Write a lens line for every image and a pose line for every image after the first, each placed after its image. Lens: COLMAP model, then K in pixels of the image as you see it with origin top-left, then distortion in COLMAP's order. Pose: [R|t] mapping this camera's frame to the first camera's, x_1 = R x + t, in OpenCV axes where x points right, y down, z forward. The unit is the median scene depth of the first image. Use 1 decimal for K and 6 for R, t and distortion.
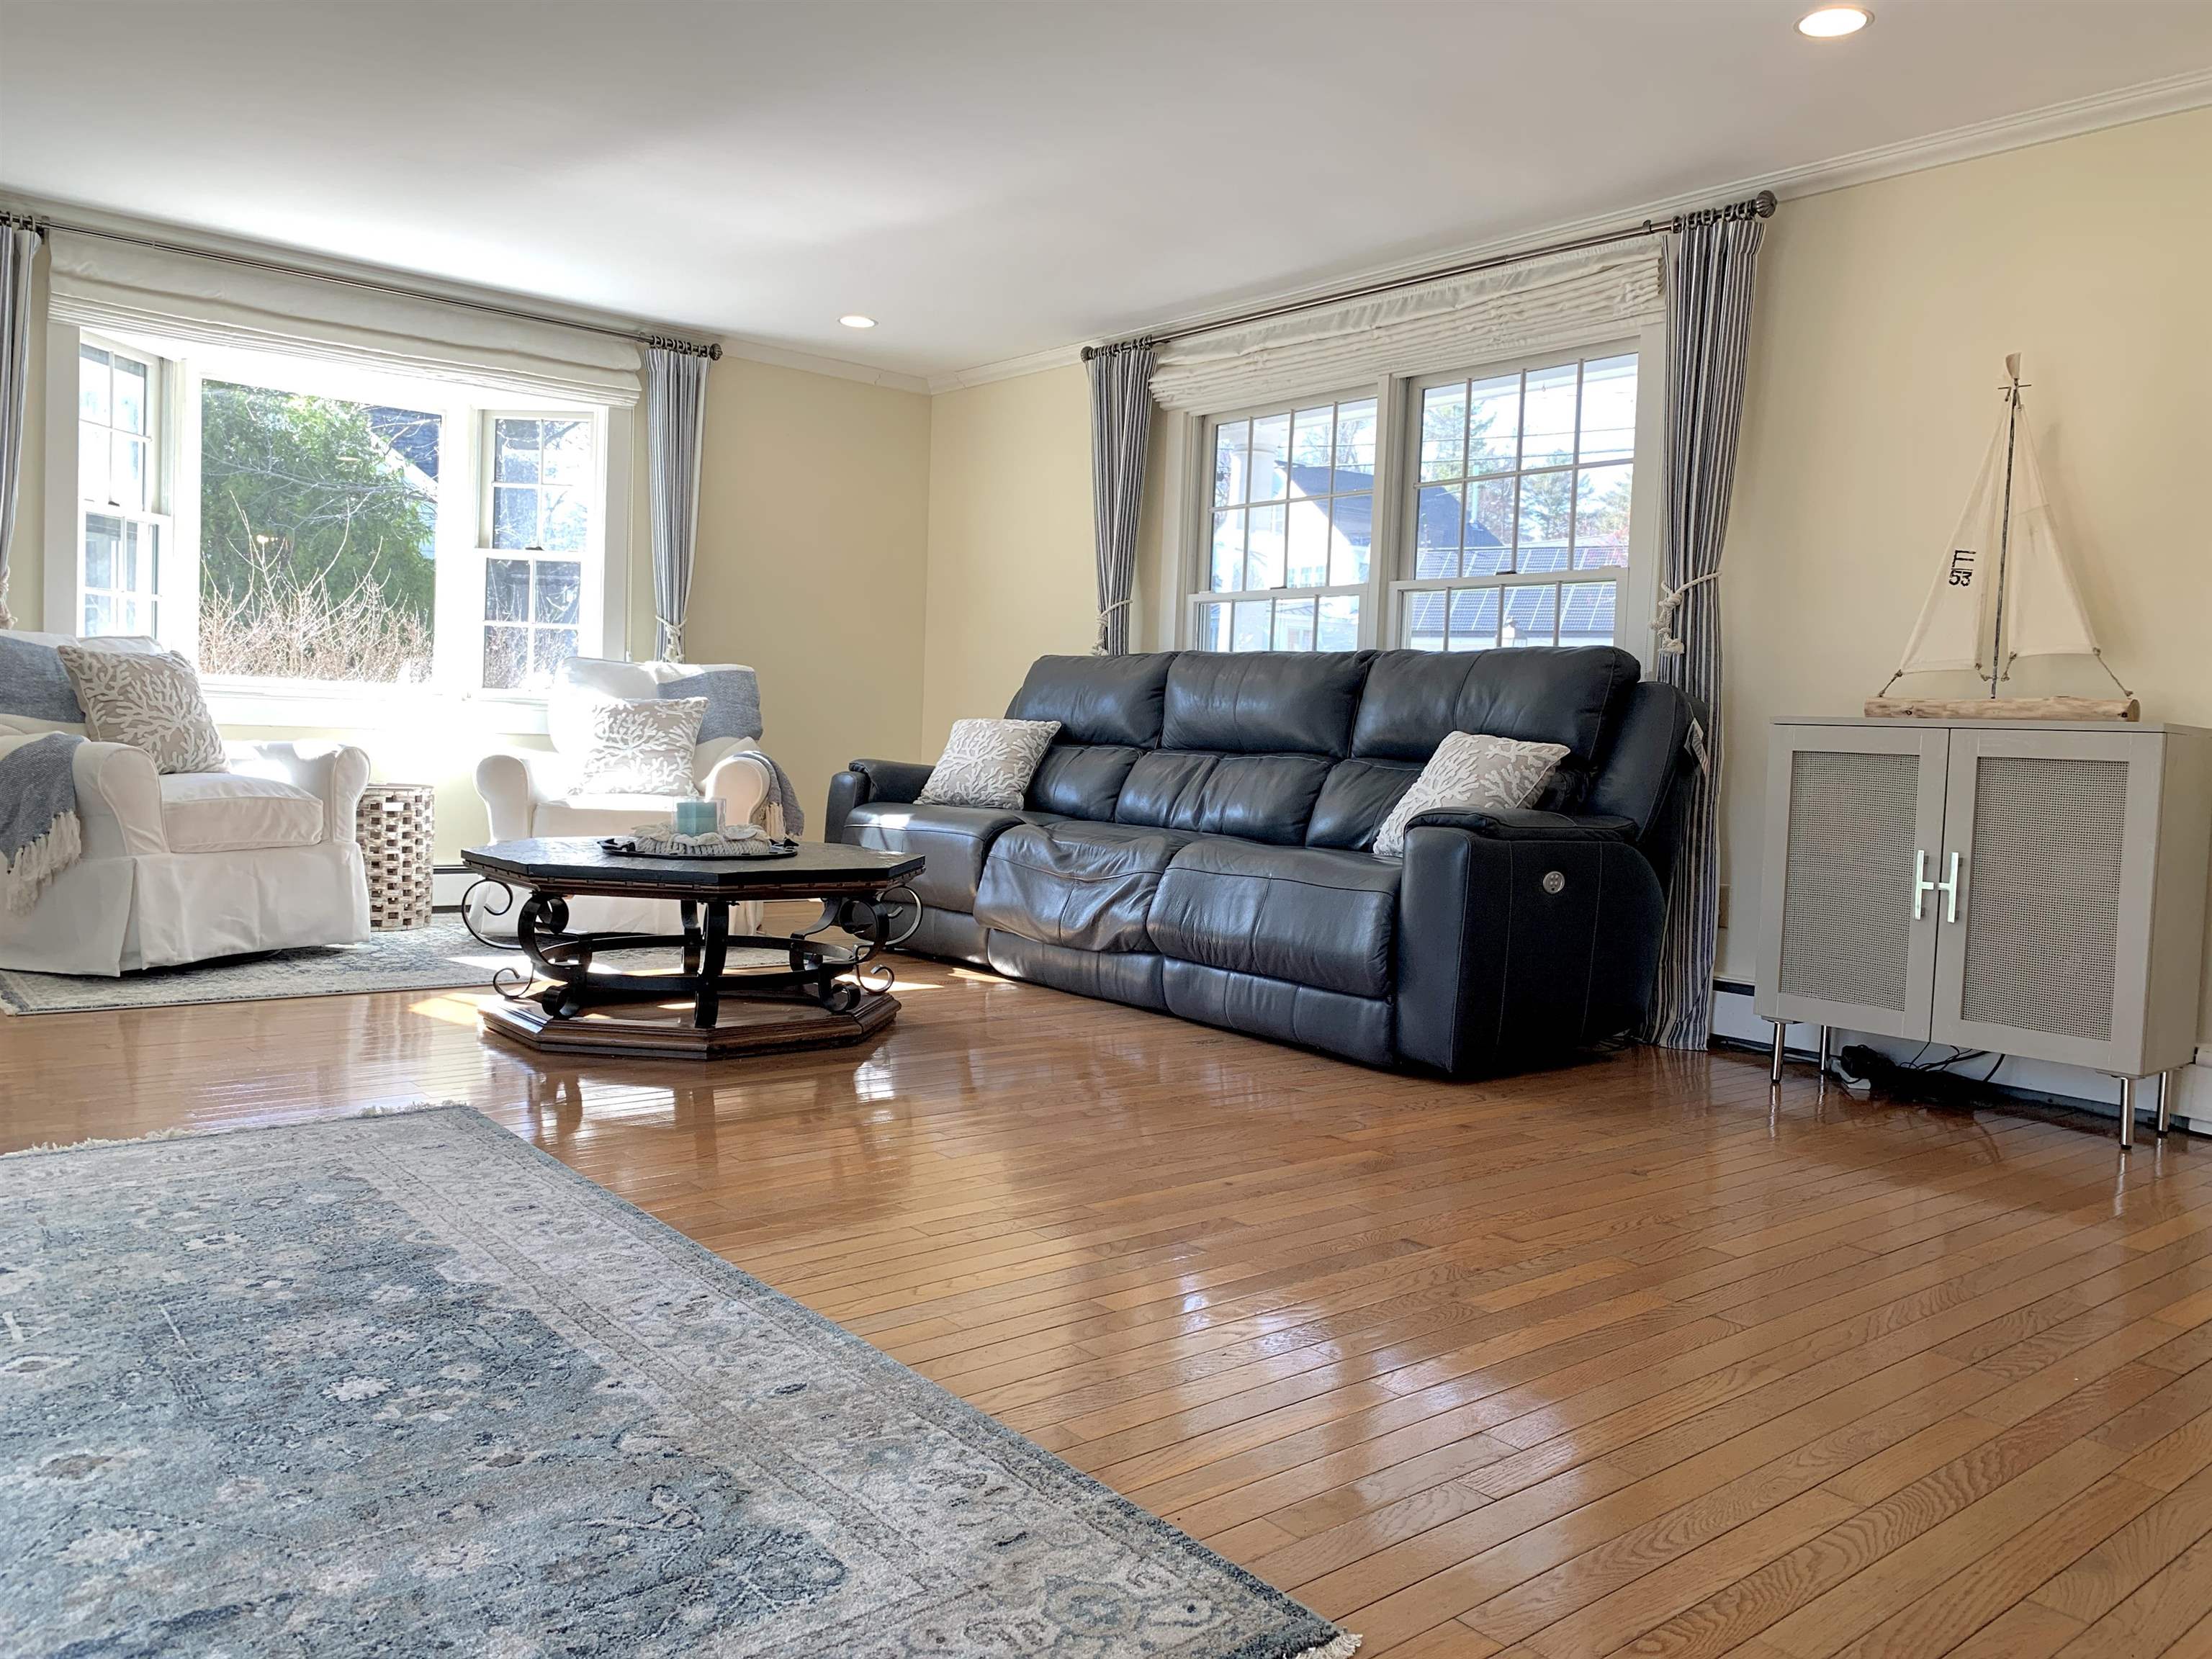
lens RADIAL K [[1685.5, 0, 1109.0], [0, 1685.5, 821.4], [0, 0, 1]] dist [0.005173, -0.005646]
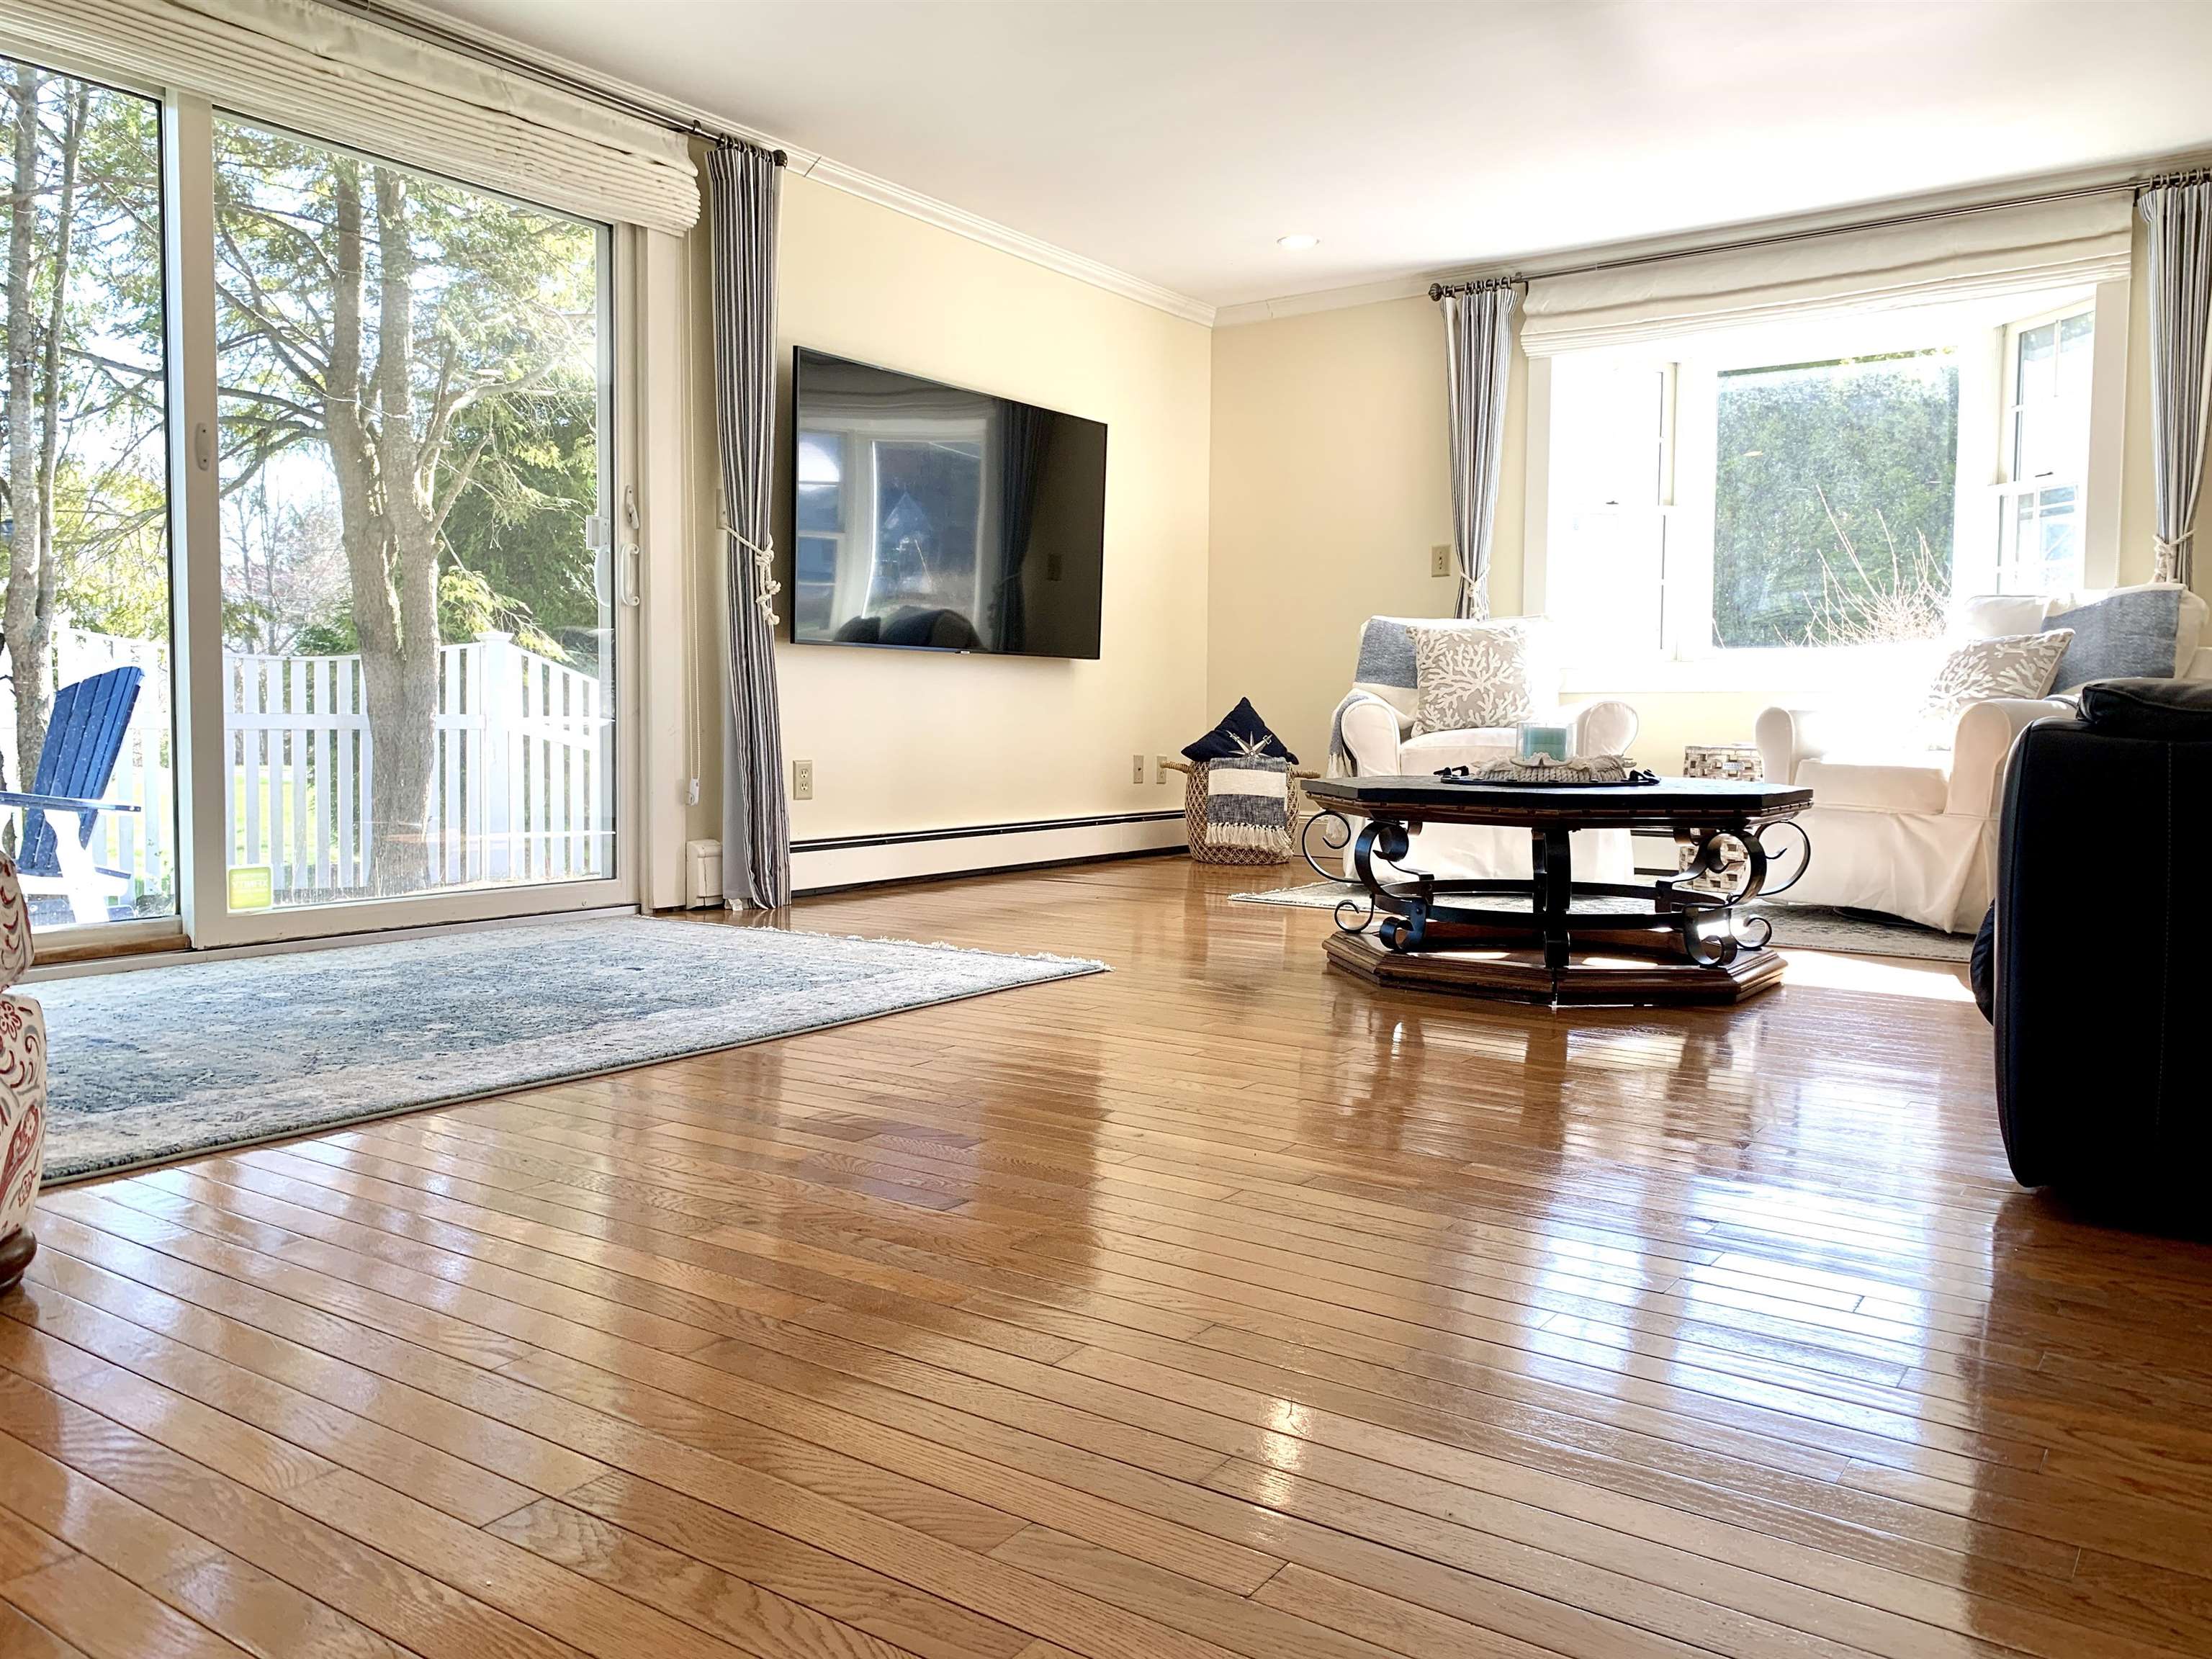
lens RADIAL K [[1685.5, 0, 1109.0], [0, 1685.5, 821.4], [0, 0, 1]] dist [0.005173, -0.005646]
pose [[0.260819, 0.019628, -0.965188, 0.494164], [-0.045335, 0.998939, 0.008063, 0.036835], [0.964323, 0.041654, 0.261432, 0.458705]]
